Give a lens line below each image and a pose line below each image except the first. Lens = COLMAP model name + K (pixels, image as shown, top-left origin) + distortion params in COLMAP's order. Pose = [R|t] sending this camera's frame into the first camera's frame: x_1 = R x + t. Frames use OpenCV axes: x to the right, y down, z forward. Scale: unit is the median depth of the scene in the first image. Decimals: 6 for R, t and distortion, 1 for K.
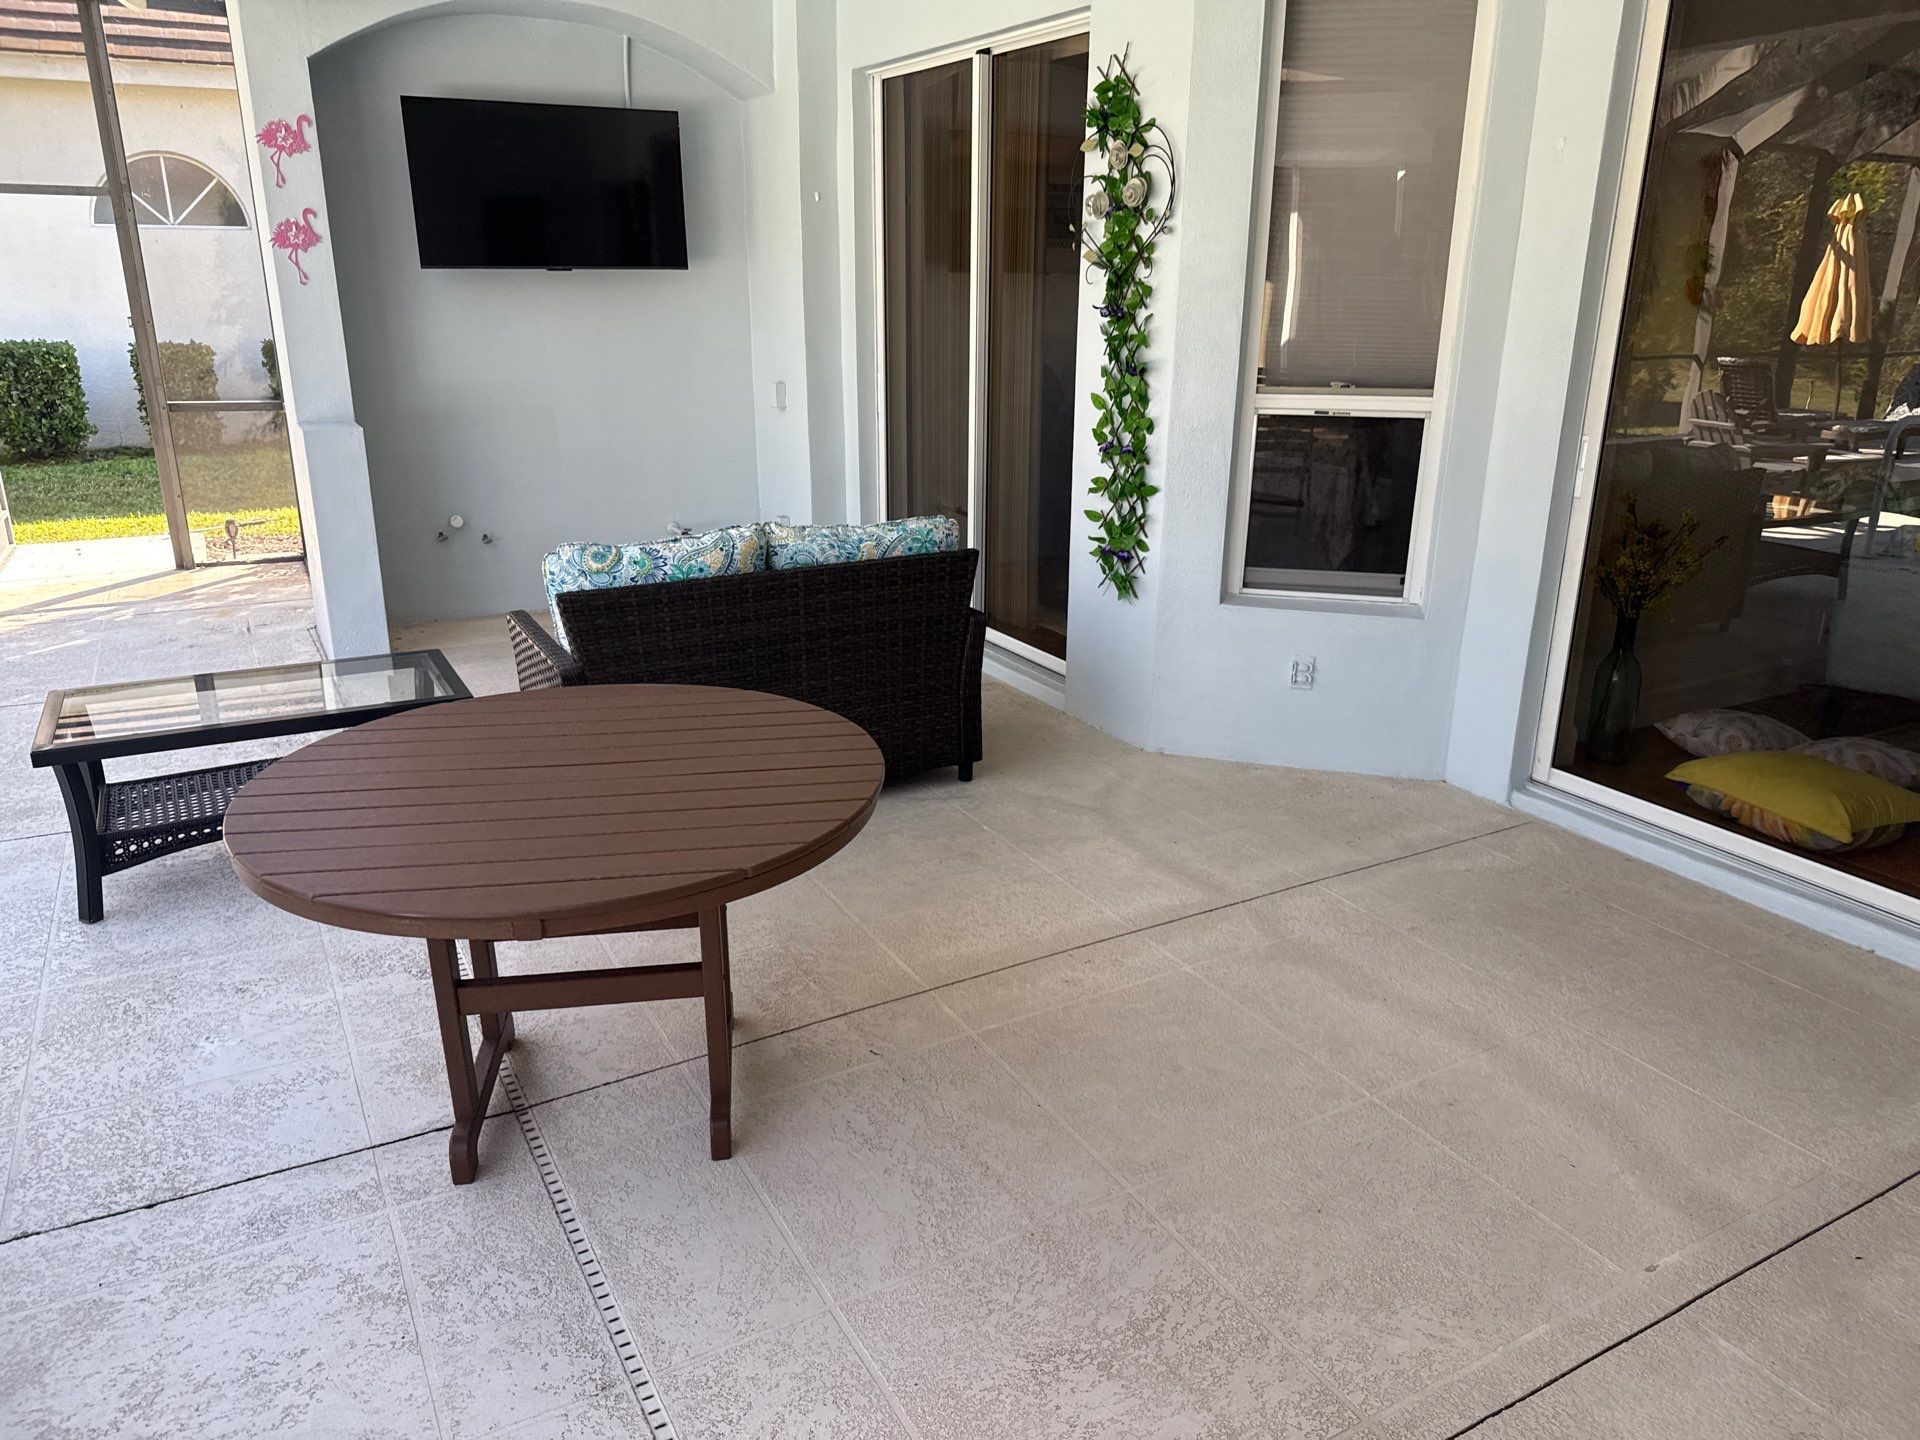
lens RADIAL K [[1332.7, 0, 960.0], [0, 1332.7, 720.0], [0, 0, 1]] dist [0.020593, -0.027918]
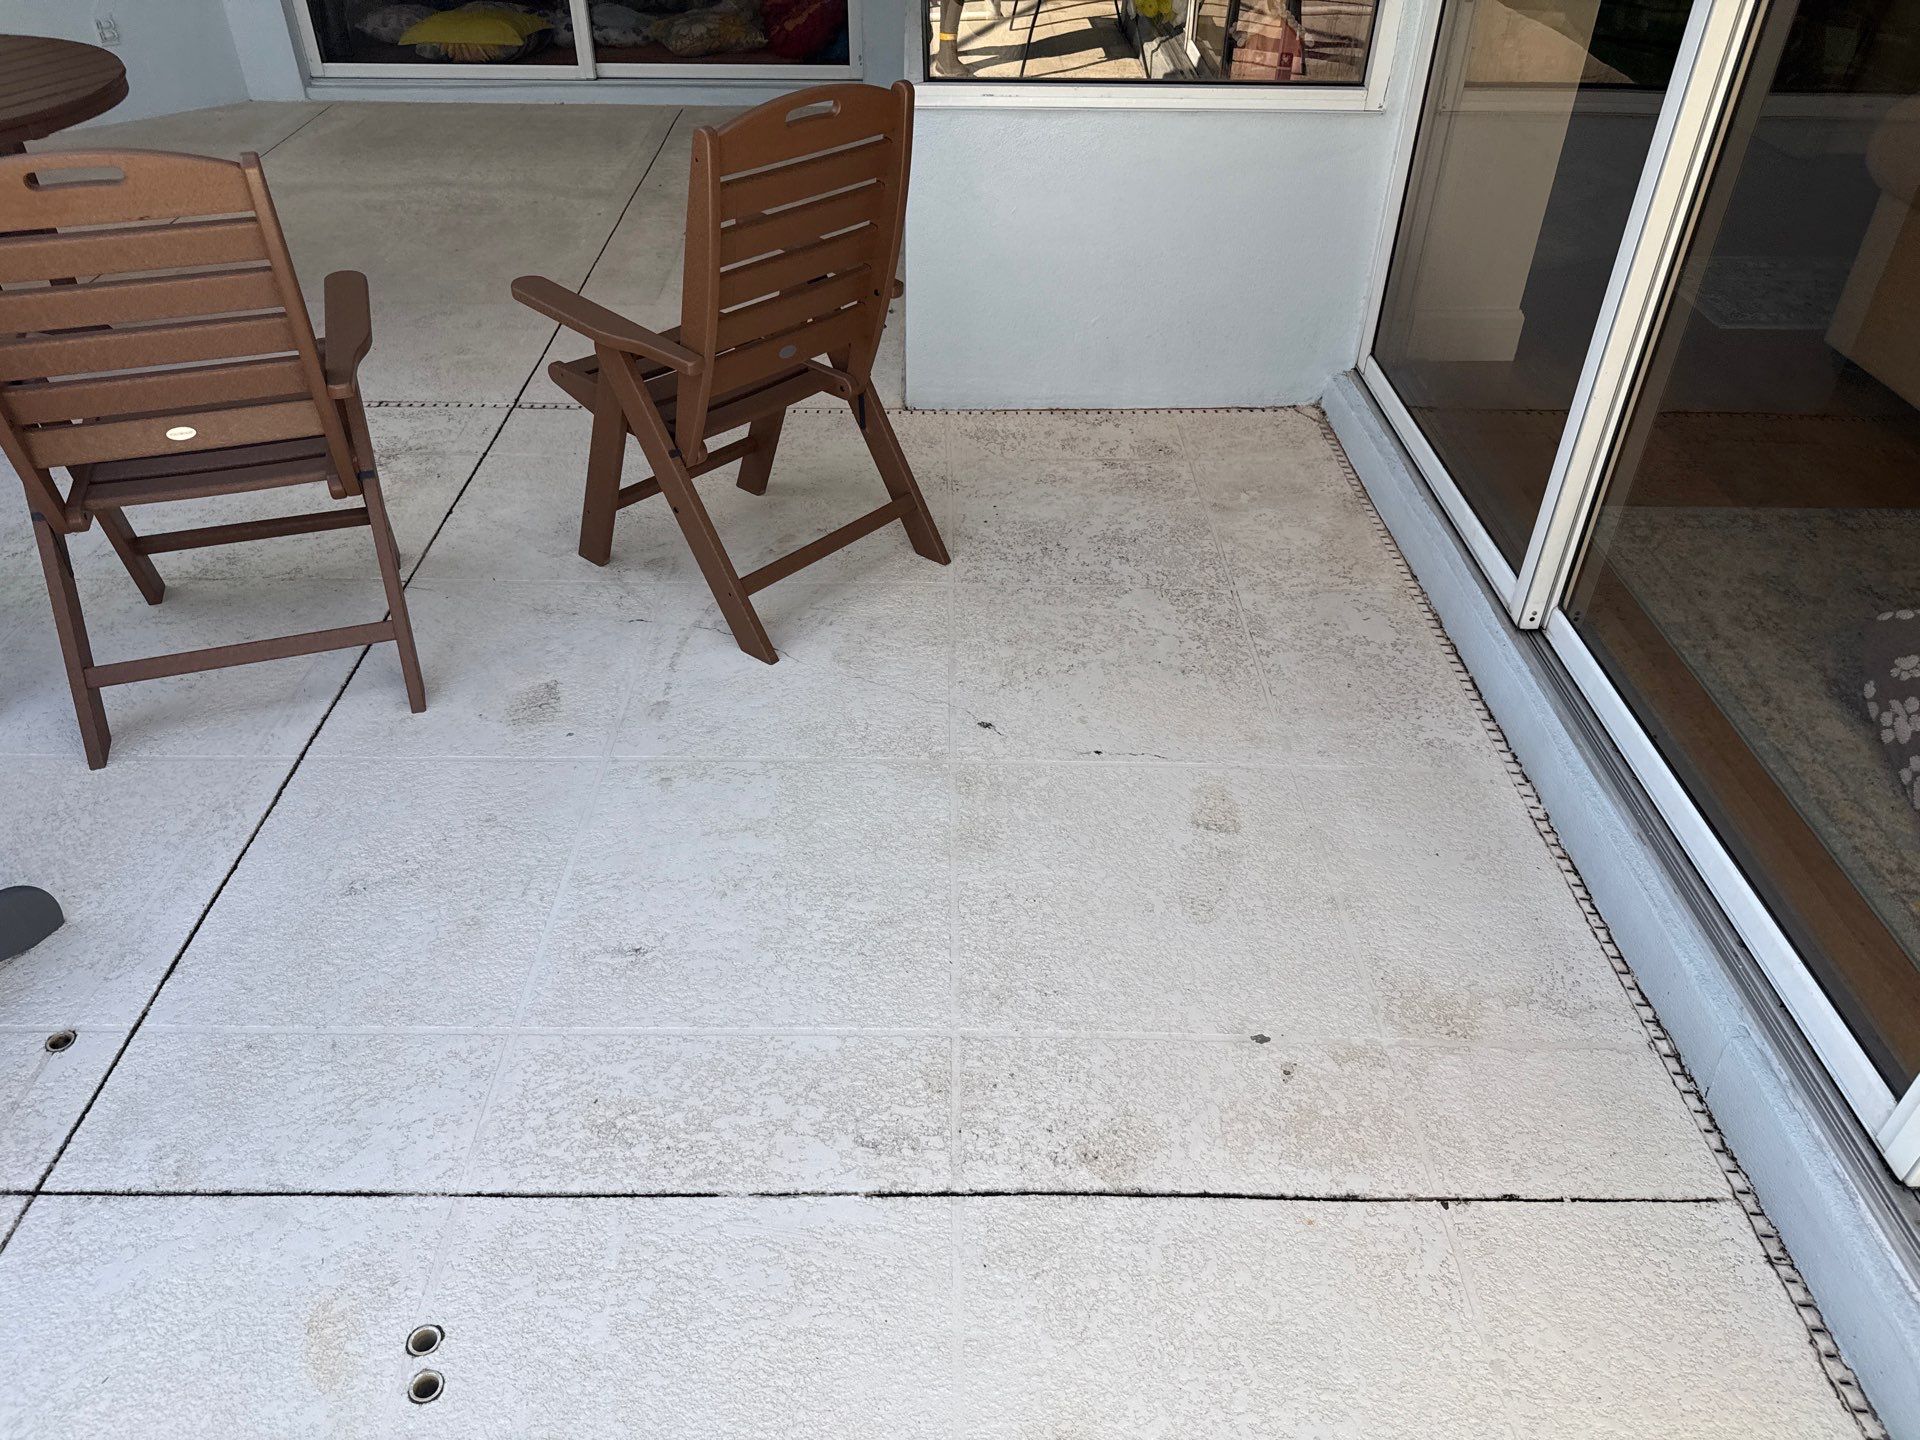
lens RADIAL K [[1349.6, 0, 953.1], [0, 1349.6, 704.7], [0, 0, 1]] dist [0.100255, -0.168680]
pose [[0.471698, -0.519056, 0.712799, -0.736412], [0.261124, 0.854350, 0.449333, 0.170871], [-0.842209, -0.025821, 0.538533, -0.395315]]
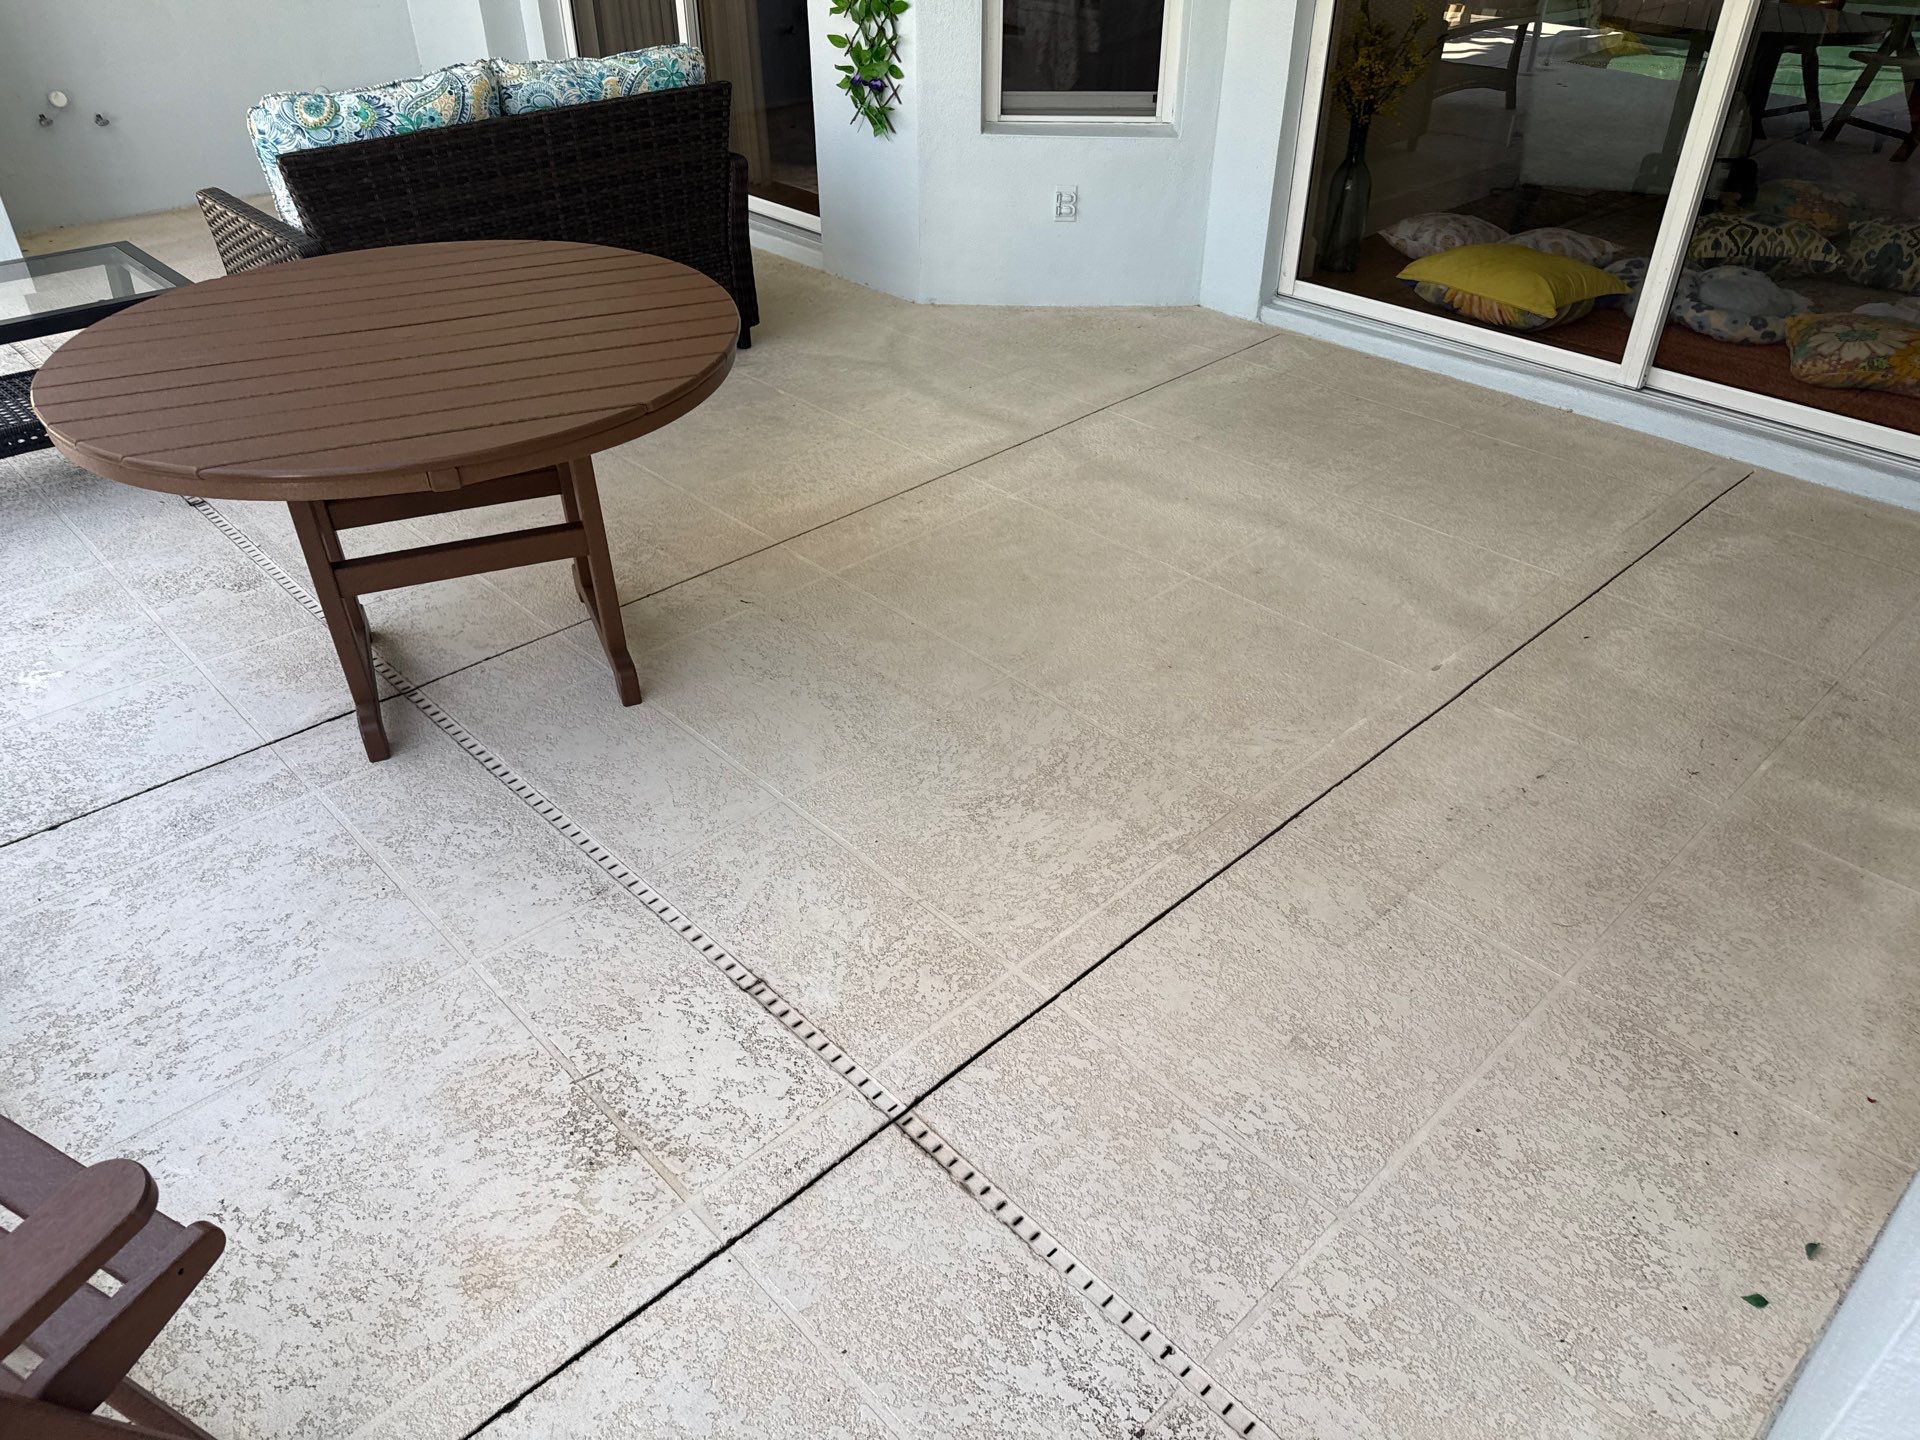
lens RADIAL K [[1313.4, 0, 960.0], [0, 1313.4, 720.0], [0, 0, 1]] dist [0.106661, -0.161279]
pose [[0.967914, -0.148983, 0.202355, -0.107184], [0.084363, 0.951208, 0.296793, 0.039778], [-0.236699, -0.270199, 0.933256, -0.029991]]
